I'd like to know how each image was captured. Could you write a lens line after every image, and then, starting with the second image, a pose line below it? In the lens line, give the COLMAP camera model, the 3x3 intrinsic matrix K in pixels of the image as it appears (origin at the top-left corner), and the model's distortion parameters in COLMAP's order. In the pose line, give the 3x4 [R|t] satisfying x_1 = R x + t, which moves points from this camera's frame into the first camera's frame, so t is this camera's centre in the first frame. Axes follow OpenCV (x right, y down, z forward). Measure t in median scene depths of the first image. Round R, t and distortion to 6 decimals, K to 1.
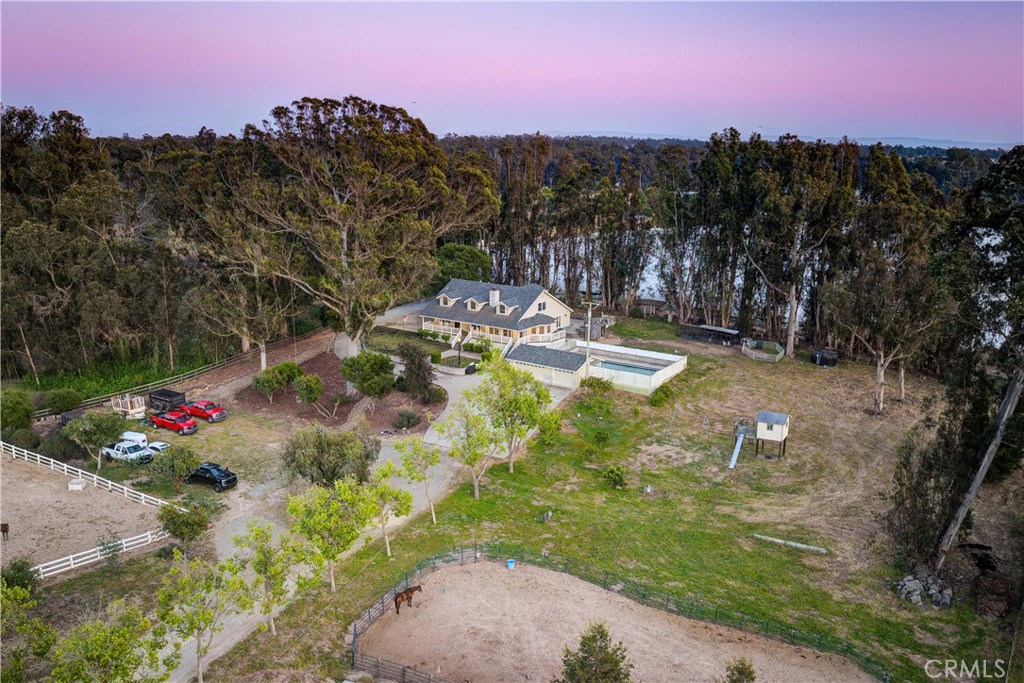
lens RADIAL K [[836.7, 0, 512.0], [0, 836.7, 341.5], [0, 0, 1]] dist [-0.099860, -0.000598]
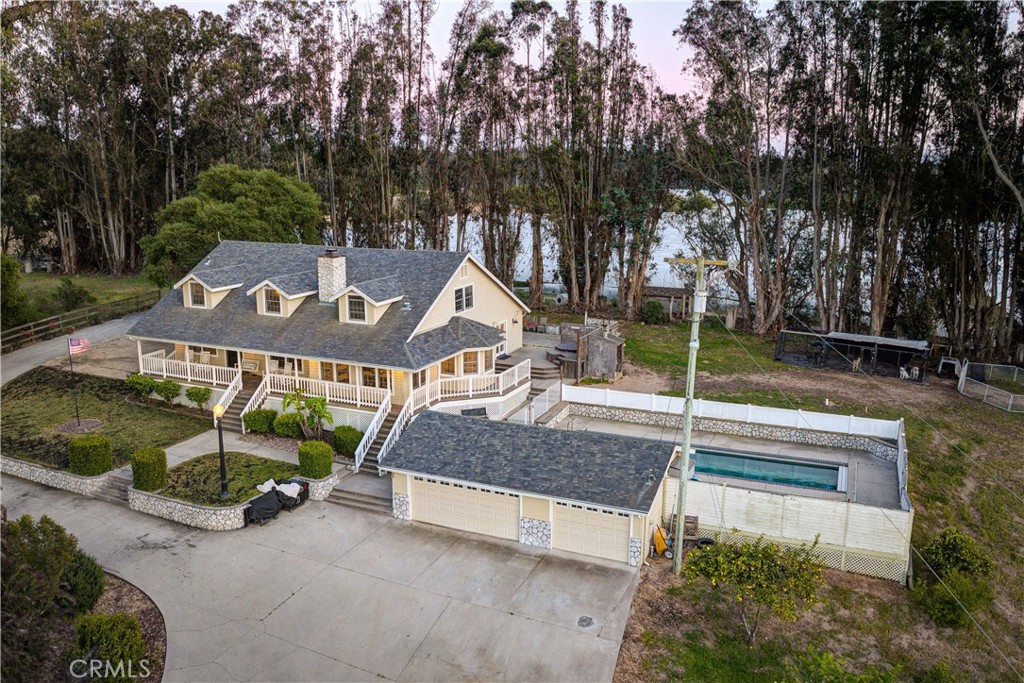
lens RADIAL K [[836.7, 0, 512.0], [0, 836.7, 341.5], [0, 0, 1]] dist [-0.099860, -0.000598]
pose [[0.980015, -0.039281, 0.195006, -0.016199], [0.043837, 0.998856, -0.019098, -0.015123], [-0.194033, 0.027265, 0.980616, 0.640324]]
